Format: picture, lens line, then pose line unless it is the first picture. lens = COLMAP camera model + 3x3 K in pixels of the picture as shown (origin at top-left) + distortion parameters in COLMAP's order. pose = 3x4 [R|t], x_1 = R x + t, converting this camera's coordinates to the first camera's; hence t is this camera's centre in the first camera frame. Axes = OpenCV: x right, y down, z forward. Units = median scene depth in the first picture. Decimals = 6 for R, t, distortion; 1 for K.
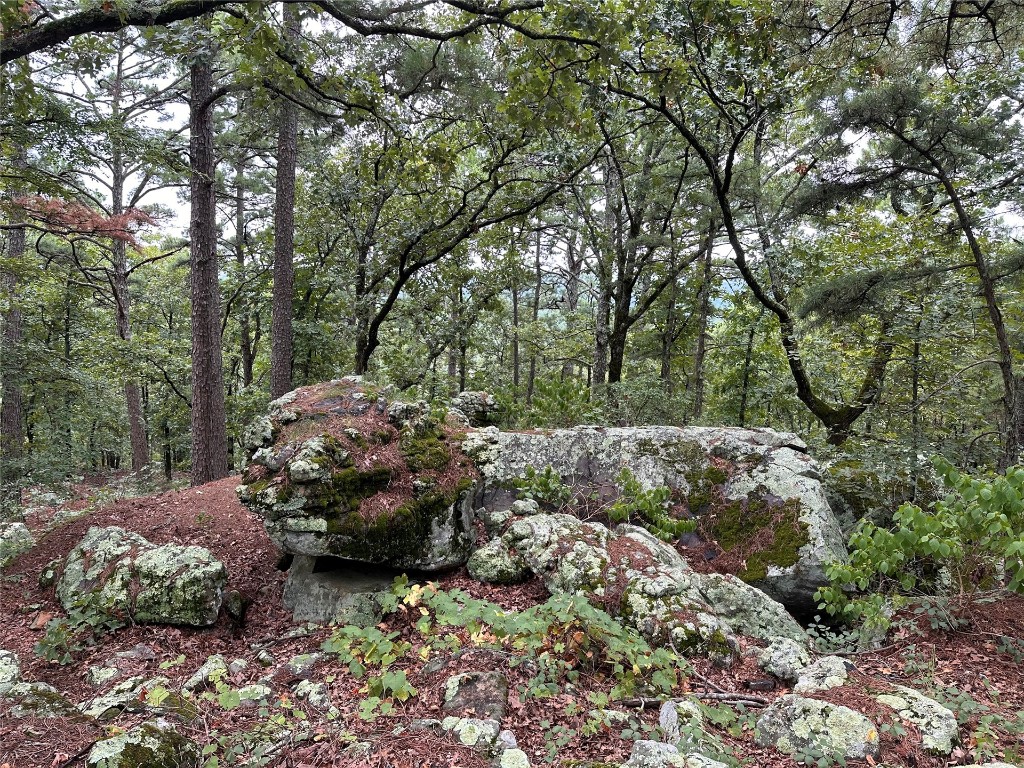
lens RADIAL K [[755.7, 0, 510.8], [0, 755.7, 387.1], [0, 0, 1]] dist [0.089661, -0.087605]
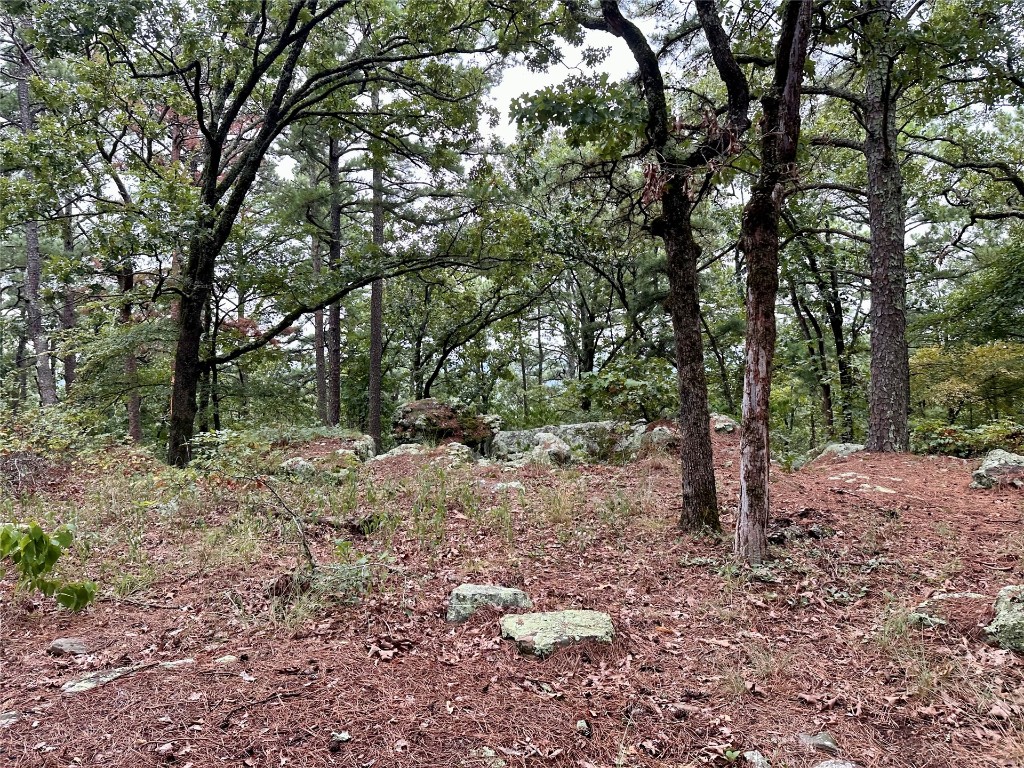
lens RADIAL K [[755.7, 0, 512.7], [0, 755.7, 381.2], [0, 0, 1]] dist [0.089661, -0.087605]
pose [[0.998532, -0.046840, -0.027209, 0.036985], [0.043325, 0.992082, -0.117884, 0.093849], [0.032515, 0.116532, 0.992655, -0.510351]]
